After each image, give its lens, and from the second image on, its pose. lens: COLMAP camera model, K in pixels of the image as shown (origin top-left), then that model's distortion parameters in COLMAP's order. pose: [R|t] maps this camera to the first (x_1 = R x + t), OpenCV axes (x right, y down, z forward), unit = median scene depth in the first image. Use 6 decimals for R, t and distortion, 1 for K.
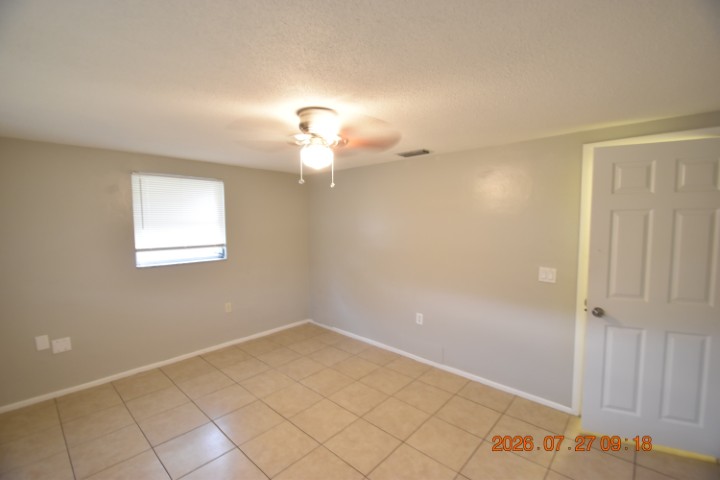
lens RADIAL K [[316.2, 0, 357.0], [0, 316.2, 241.7], [0, 0, 1]] dist [0.021048, -0.019348]
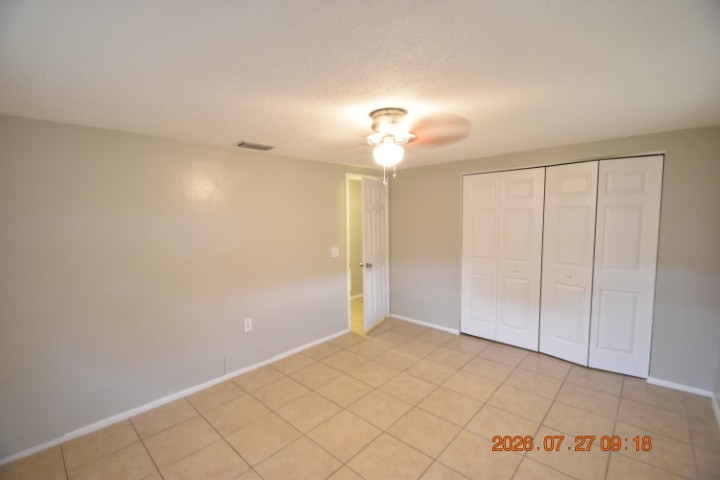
lens RADIAL K [[316.2, 0, 357.0], [0, 316.2, 241.7], [0, 0, 1]] dist [0.021048, -0.019348]
pose [[0.001841, -0.072604, 0.997359, -0.918376], [0.084708, 0.993787, 0.072187, -0.048394], [-0.996404, 0.084352, 0.007980, 0.859017]]
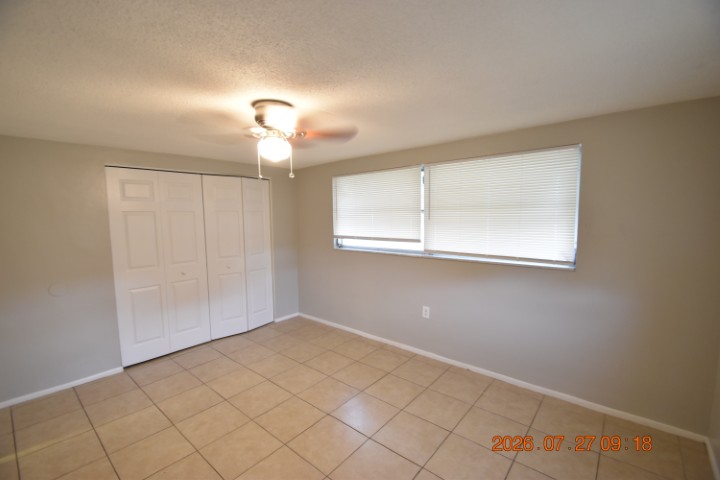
lens RADIAL K [[316.2, 0, 357.0], [0, 316.2, 241.7], [0, 0, 1]] dist [0.021048, -0.019348]
pose [[-0.999164, 0.025800, -0.031697, -0.265122], [0.020510, 0.987366, 0.157125, -0.101531], [0.035351, 0.156344, -0.987070, 1.562065]]
